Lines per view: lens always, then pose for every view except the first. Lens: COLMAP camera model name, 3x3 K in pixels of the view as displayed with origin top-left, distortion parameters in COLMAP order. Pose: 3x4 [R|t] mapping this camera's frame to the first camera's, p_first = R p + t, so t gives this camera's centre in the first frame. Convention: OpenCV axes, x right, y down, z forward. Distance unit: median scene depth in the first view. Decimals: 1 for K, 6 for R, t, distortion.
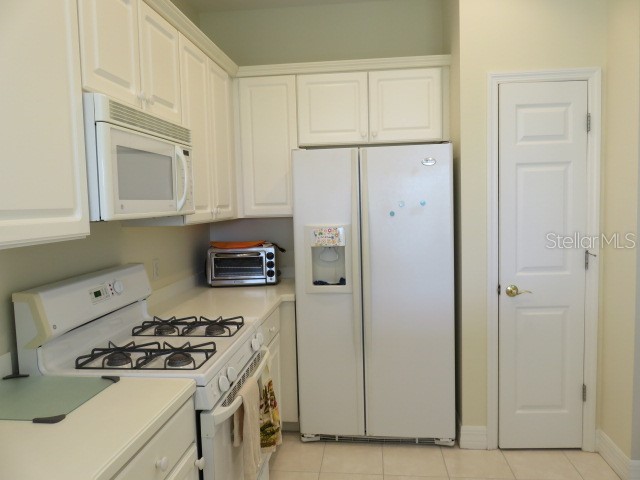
lens RADIAL K [[479.7, 0, 320.0], [0, 479.7, 240.0], [0, 0, 1]] dist [0.012284, 0.003687]
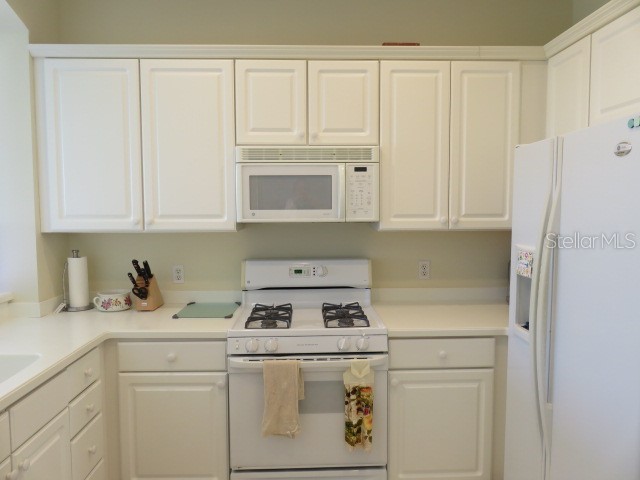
lens RADIAL K [[479.7, 0, 320.0], [0, 479.7, 240.0], [0, 0, 1]] dist [0.012284, 0.003687]
pose [[0.150302, 0.100223, -0.983547, 1.091944], [-0.078411, 0.992923, 0.089196, -0.133494], [0.985526, 0.063714, 0.157097, 0.911638]]
